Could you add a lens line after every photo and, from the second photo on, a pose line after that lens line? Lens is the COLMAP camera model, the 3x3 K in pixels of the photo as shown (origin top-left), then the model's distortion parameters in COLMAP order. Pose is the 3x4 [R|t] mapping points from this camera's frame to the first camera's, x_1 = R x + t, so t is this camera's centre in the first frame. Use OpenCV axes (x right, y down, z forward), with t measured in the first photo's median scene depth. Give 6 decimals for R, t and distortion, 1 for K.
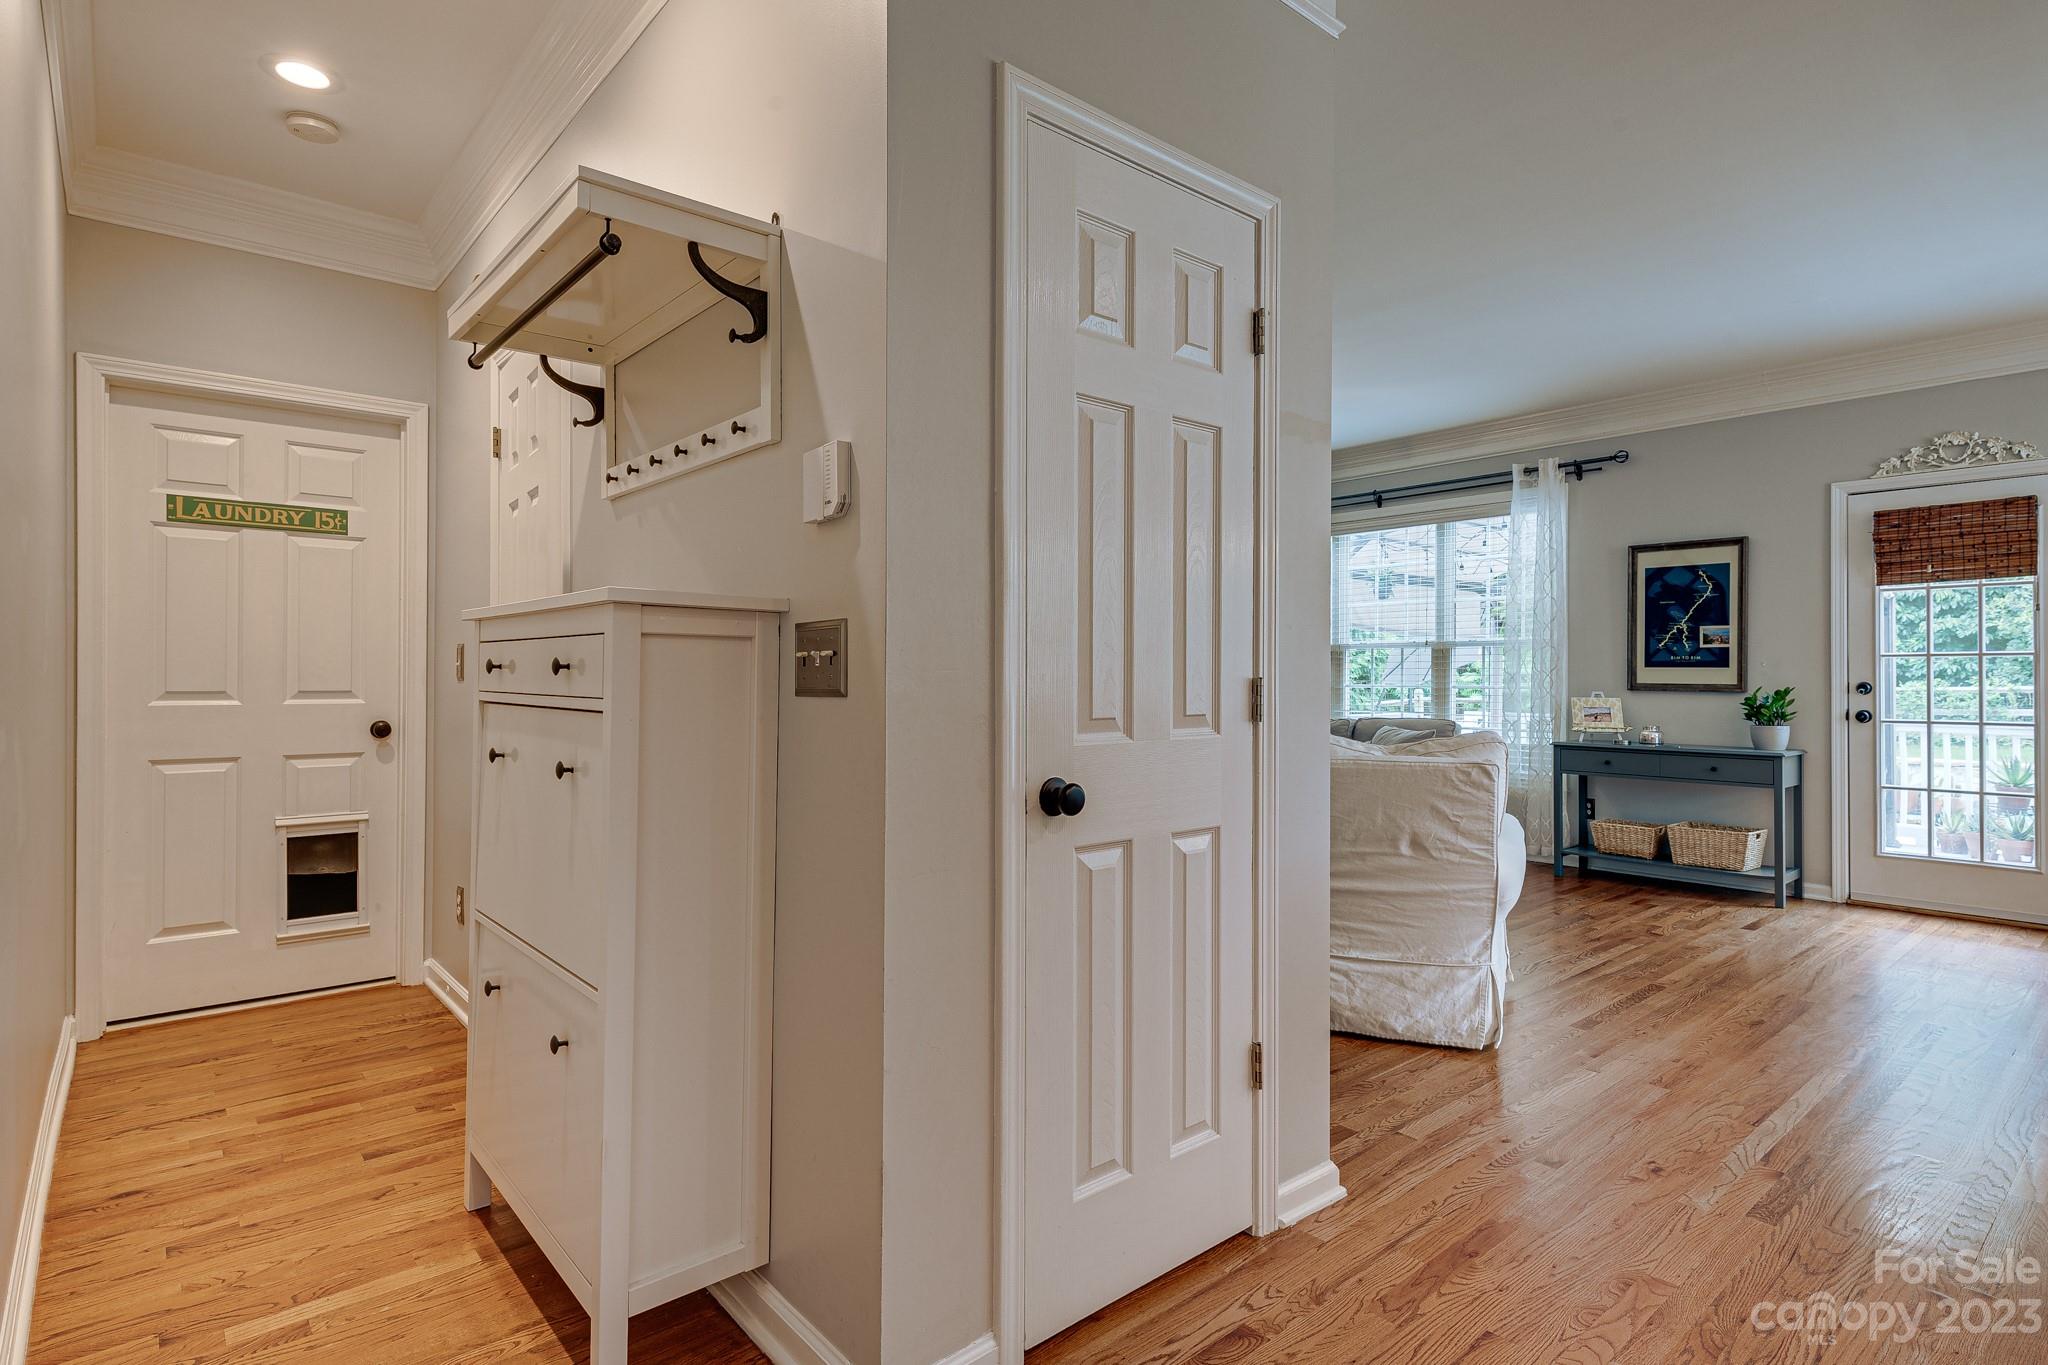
lens RADIAL K [[1025.5, 0, 1037.0], [0, 1025.5, 679.1], [0, 0, 1]] dist [0.020004, -0.010212]
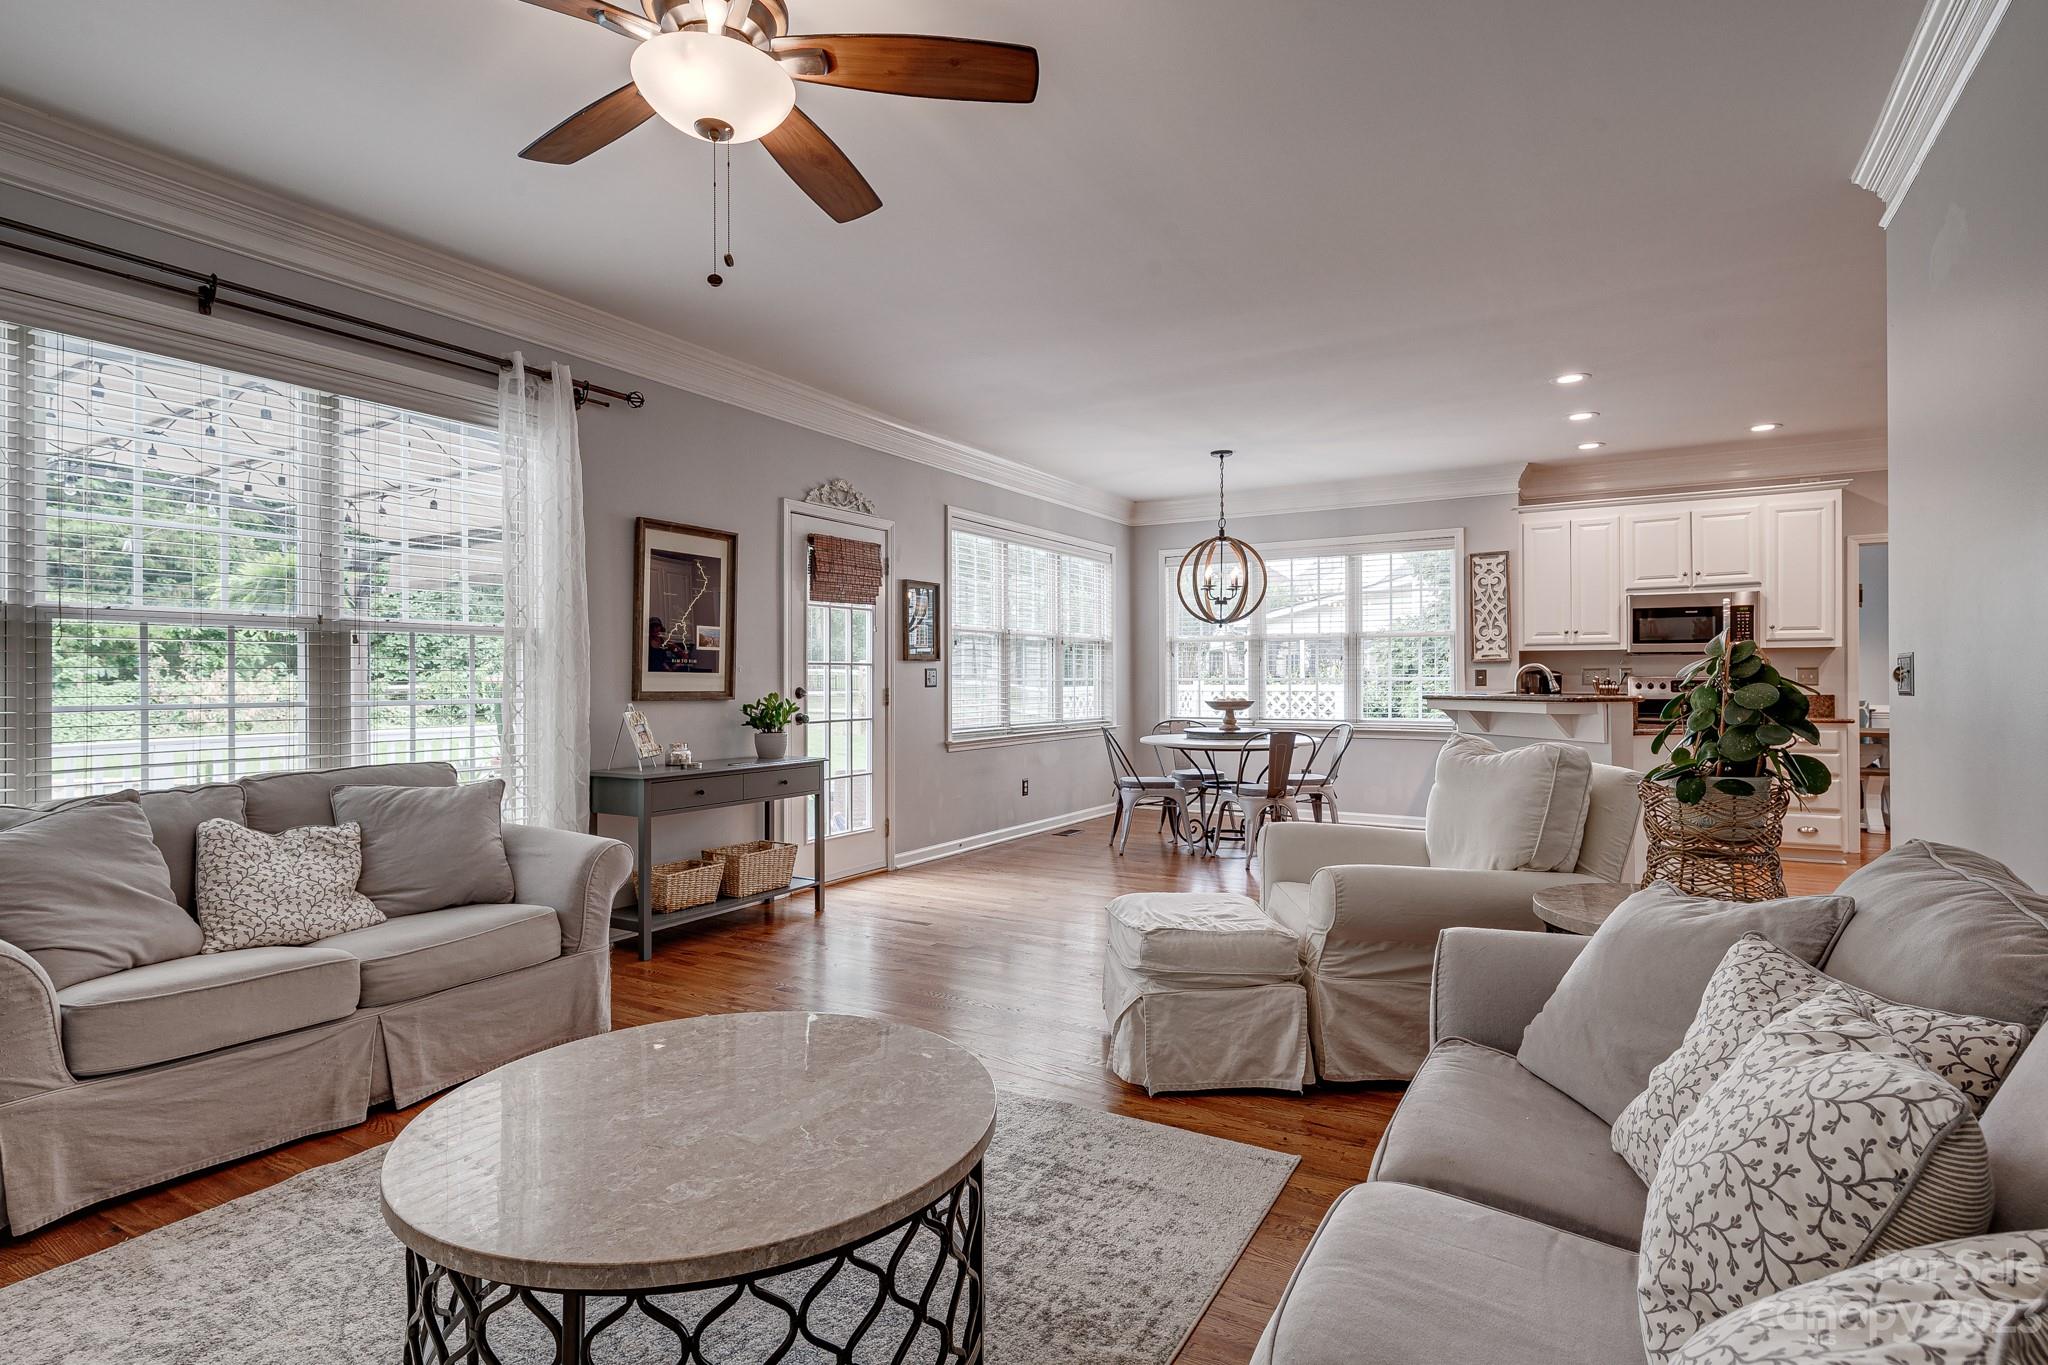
lens RADIAL K [[1025.5, 0, 1021.3], [0, 1025.5, 678.2], [0, 0, 1]] dist [0.020004, -0.010212]
pose [[-0.307339, -0.000494, 0.951600, -0.273266], [0.002731, 0.999995, 0.001401, -0.007197], [-0.951596, 0.003029, -0.307336, 1.018512]]
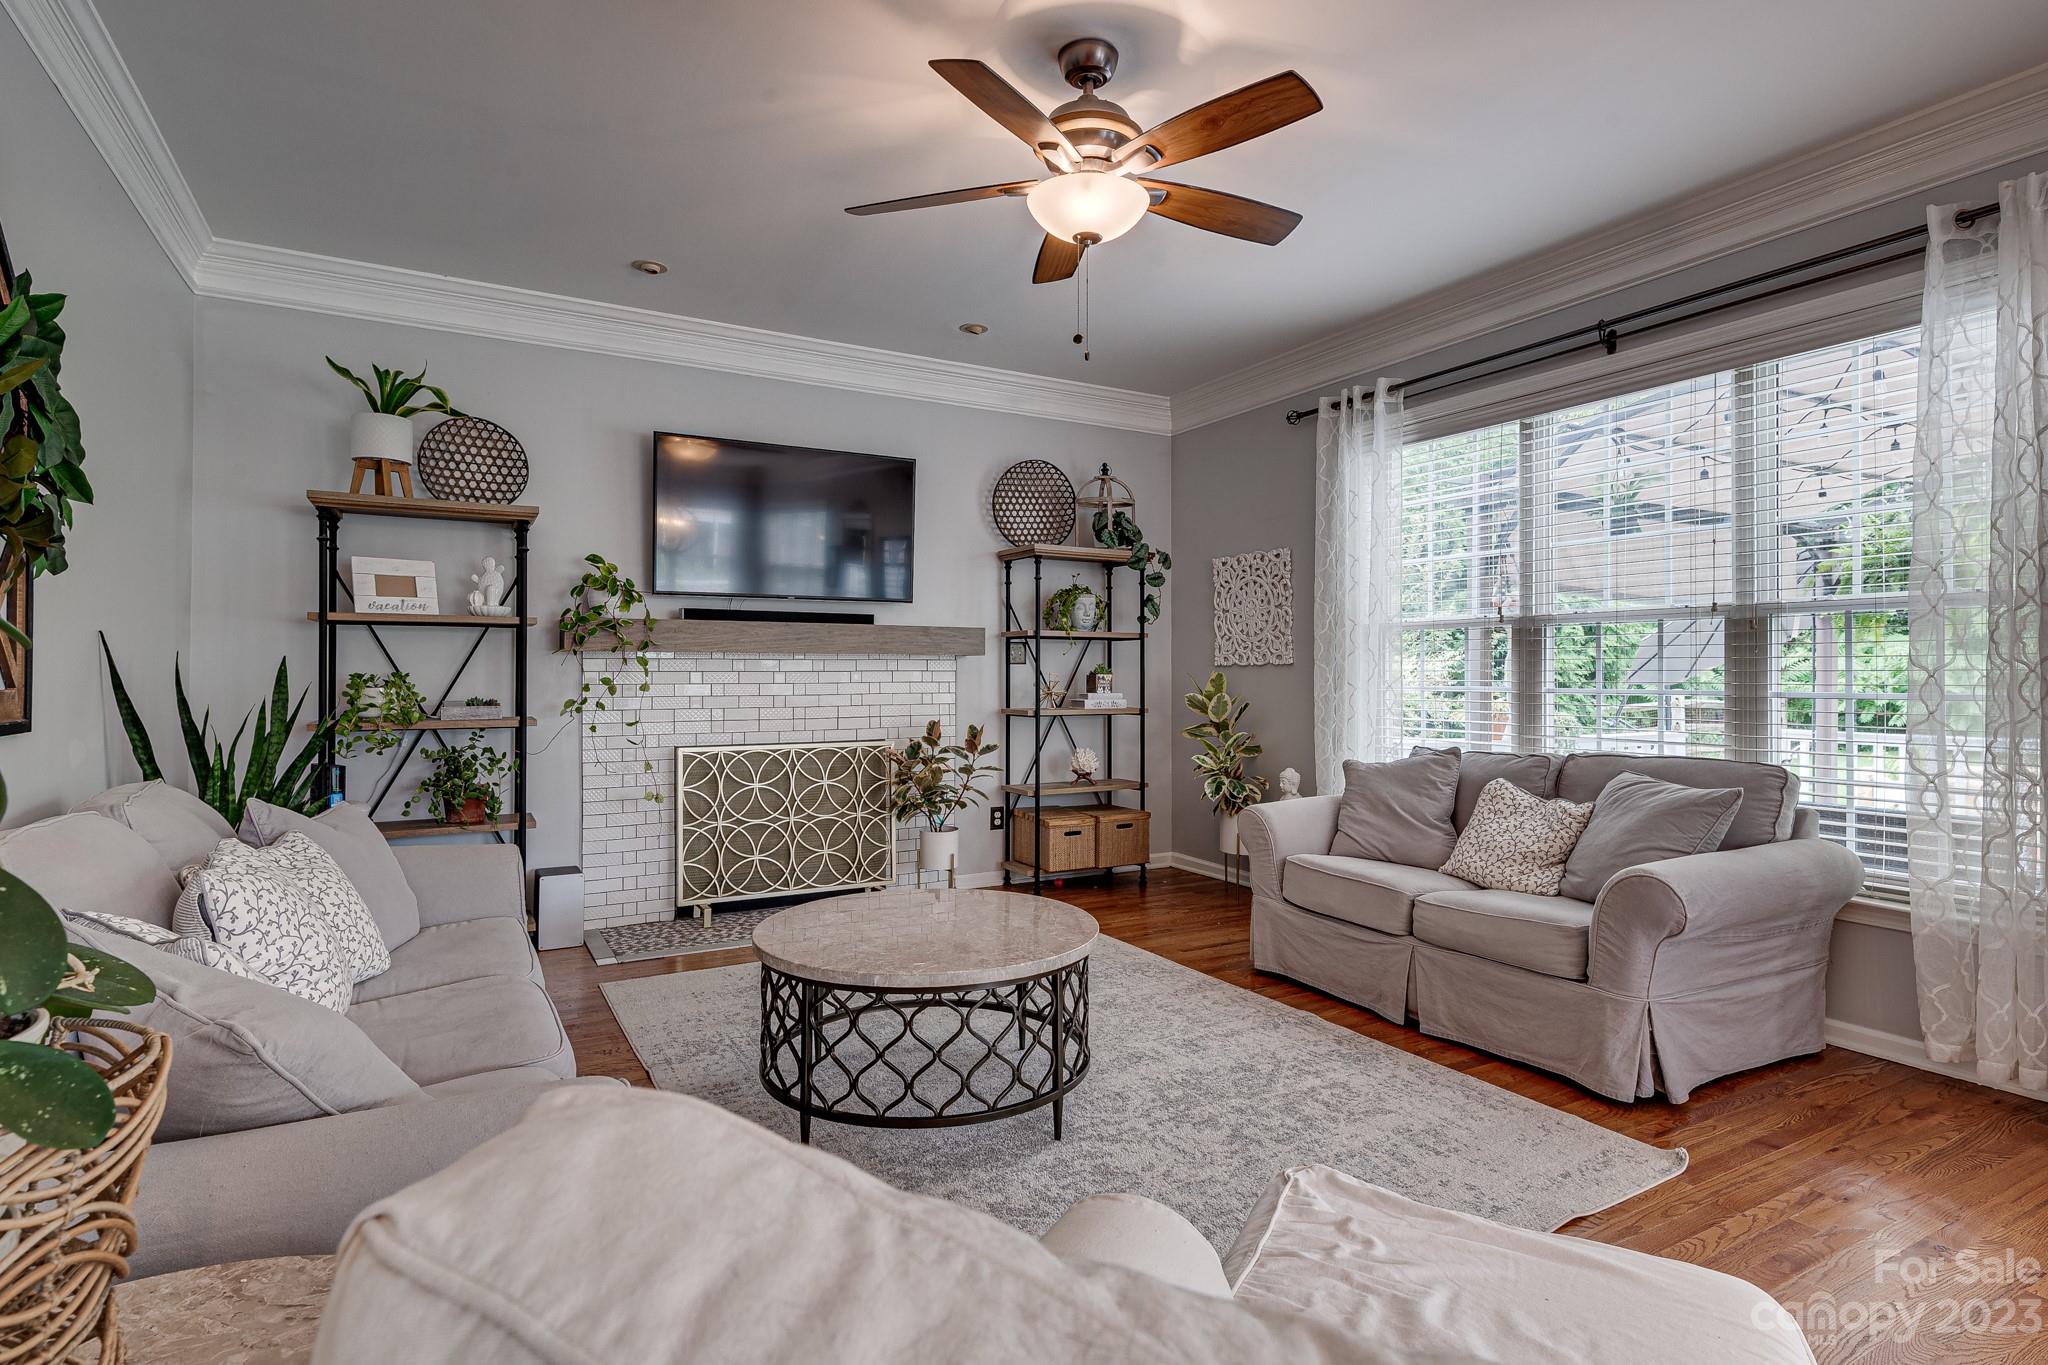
lens RADIAL K [[1025.5, 0, 1033.3], [0, 1025.5, 670.2], [0, 0, 1]] dist [0.020004, -0.010212]
pose [[0.980459, -0.003173, -0.196699, 0.185988], [0.001911, 0.999976, -0.006602, -0.002050], [0.196715, 0.006097, 0.980442, 0.539496]]
